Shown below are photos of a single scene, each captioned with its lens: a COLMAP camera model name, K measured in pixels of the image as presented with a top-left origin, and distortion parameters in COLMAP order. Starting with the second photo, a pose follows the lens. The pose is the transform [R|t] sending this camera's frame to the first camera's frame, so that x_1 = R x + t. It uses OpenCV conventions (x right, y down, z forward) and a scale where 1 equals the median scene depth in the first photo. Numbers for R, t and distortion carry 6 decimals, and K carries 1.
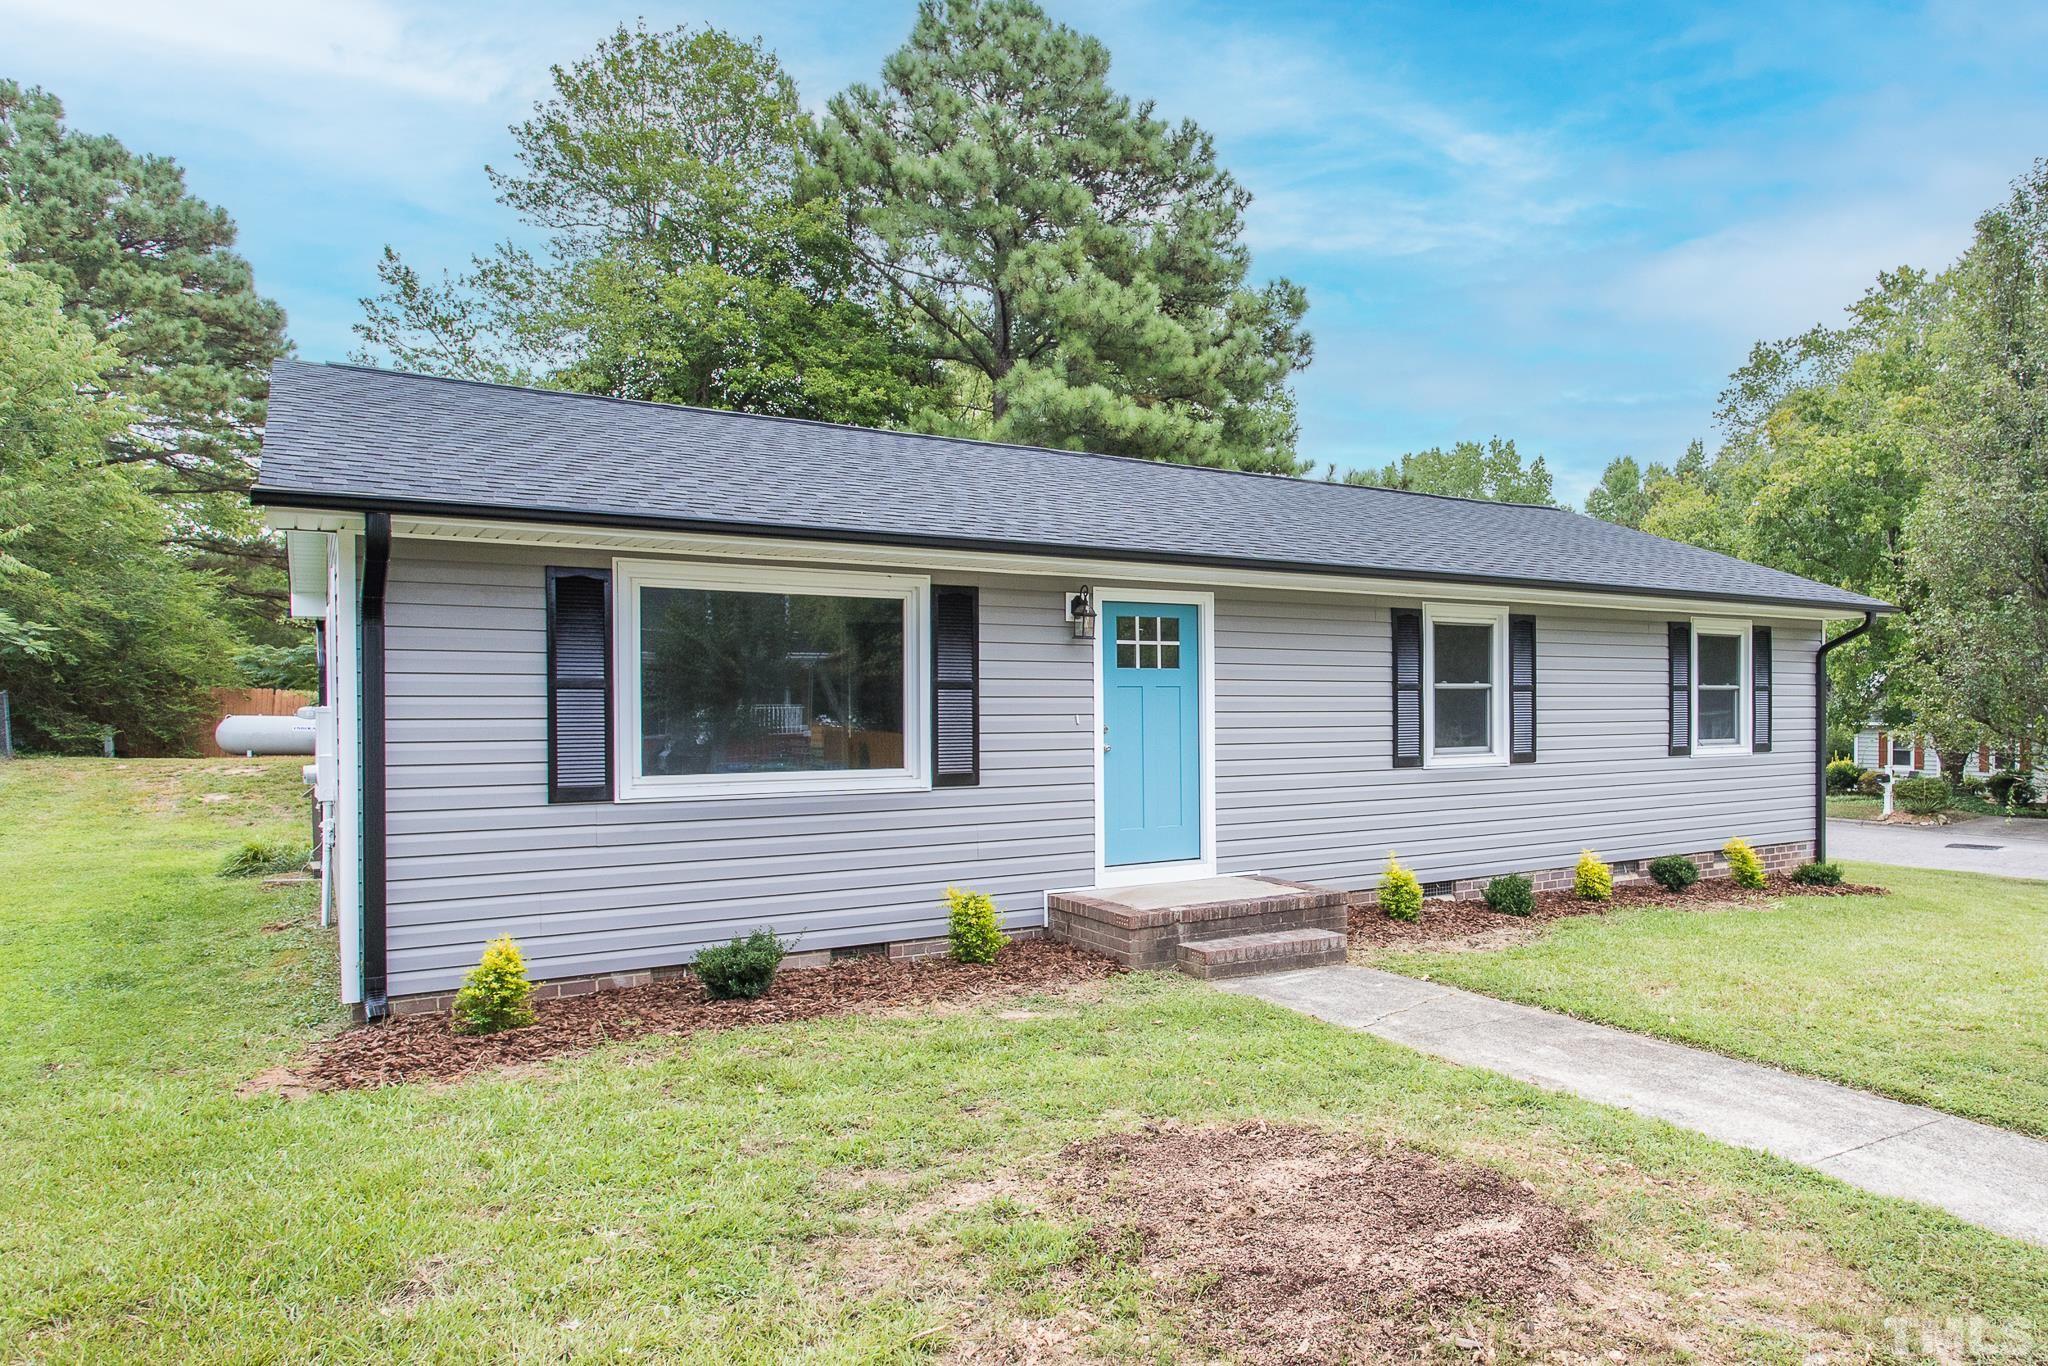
lens RADIAL K [[978.4, 0, 1030.6], [0, 978.4, 678.2], [0, 0, 1]] dist [0.003245, 0.001270]
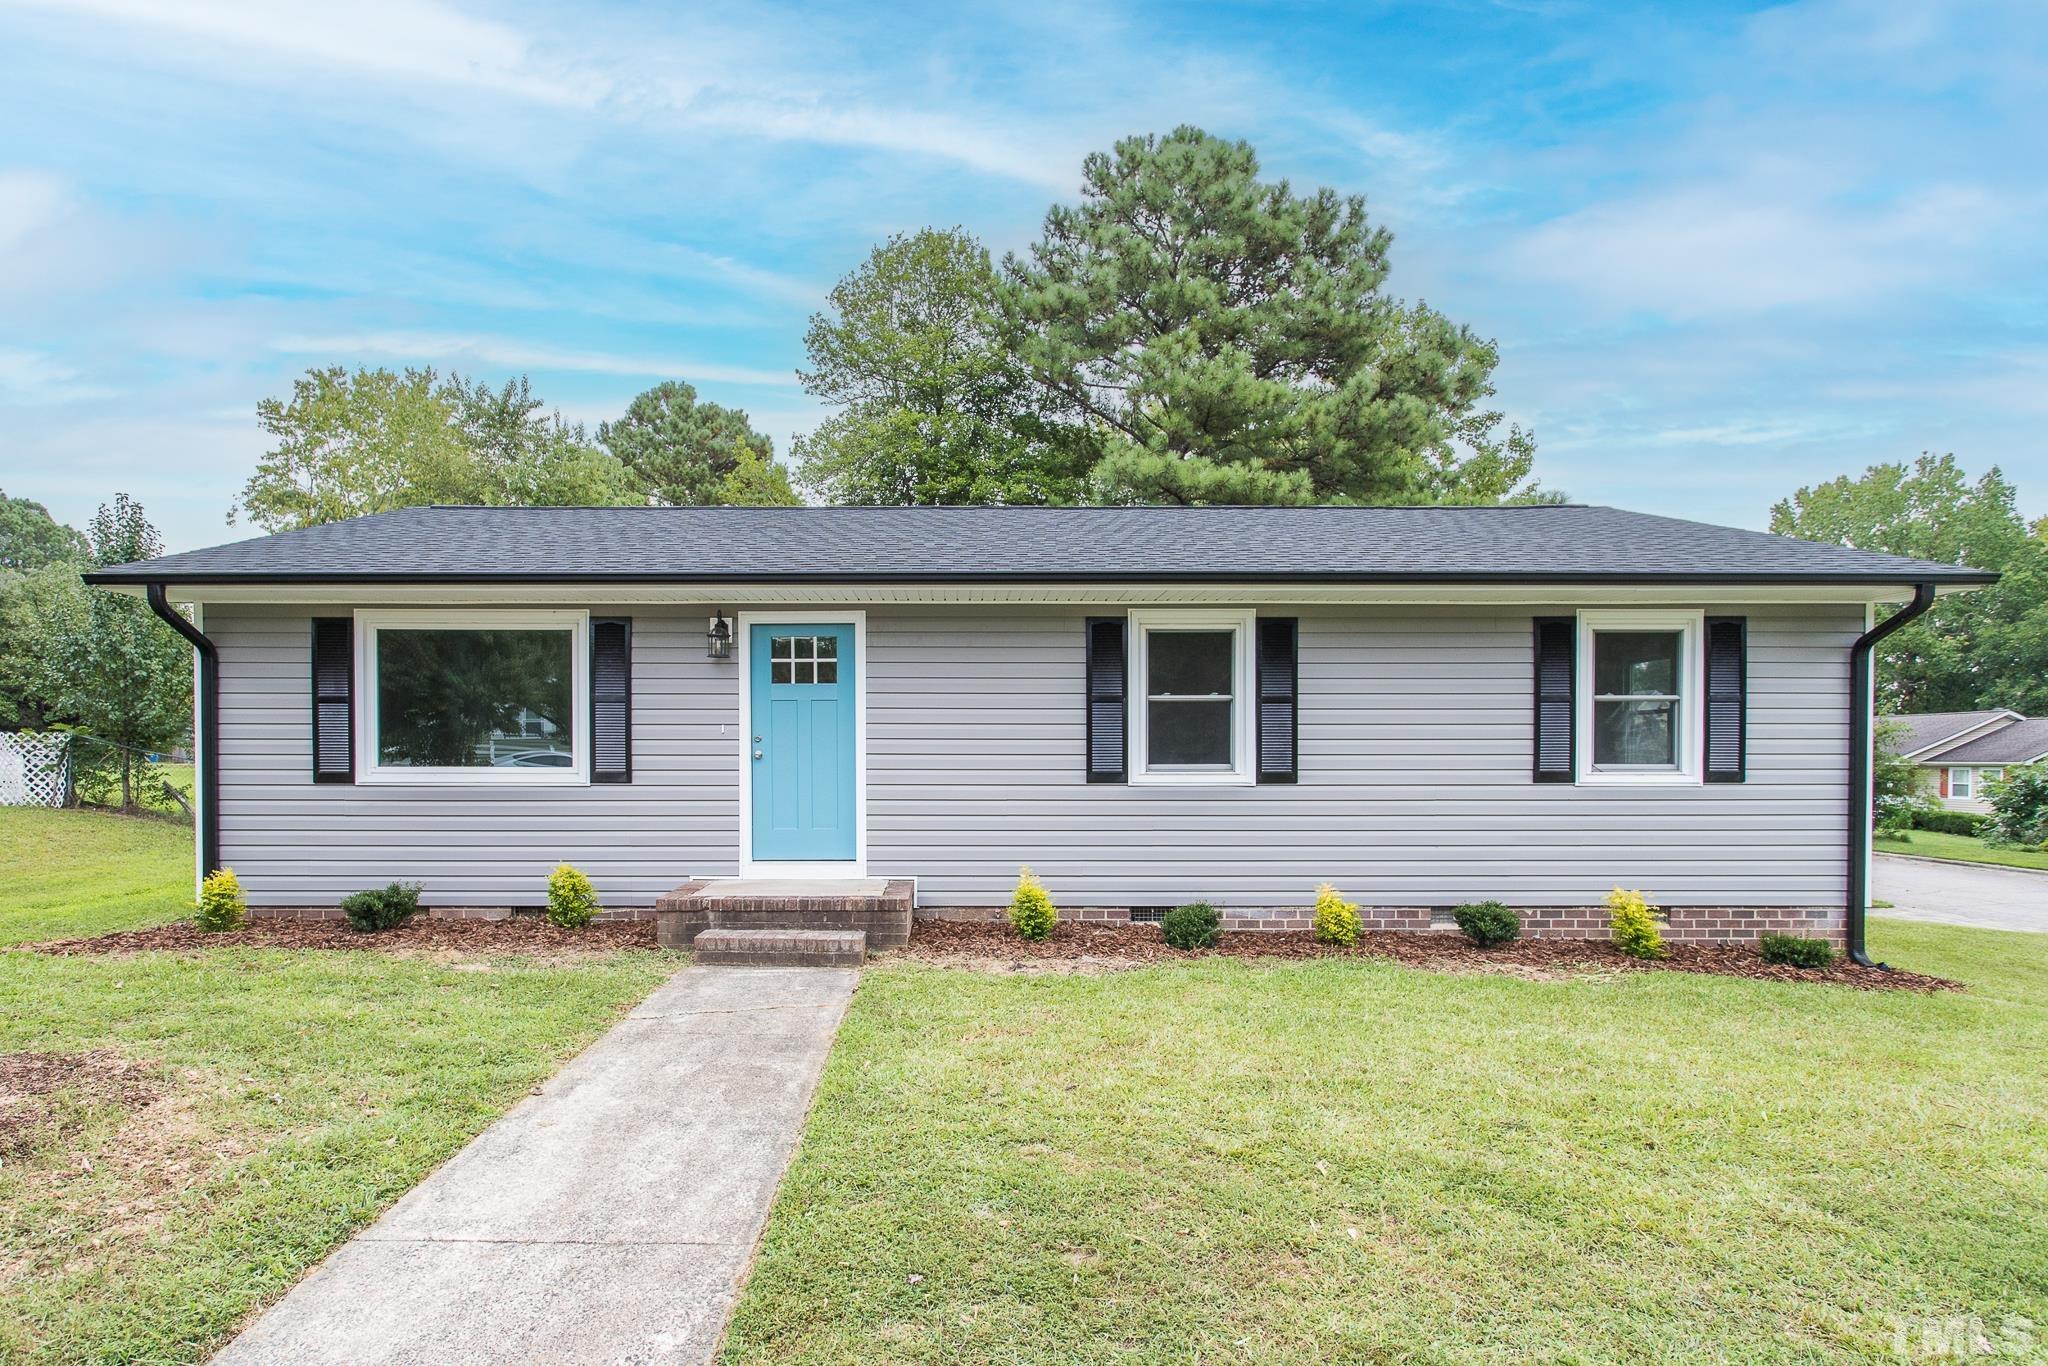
lens RADIAL K [[777.5, 0, 1023.9], [0, 777.5, 741.0], [0, 0, 1]] dist [0.000179, 0.000127]
pose [[0.905561, -0.002363, -0.424210, 0.705758], [0.006453, 0.999946, 0.008206, 0.048211], [0.424168, -0.010168, 0.905527, 0.311552]]
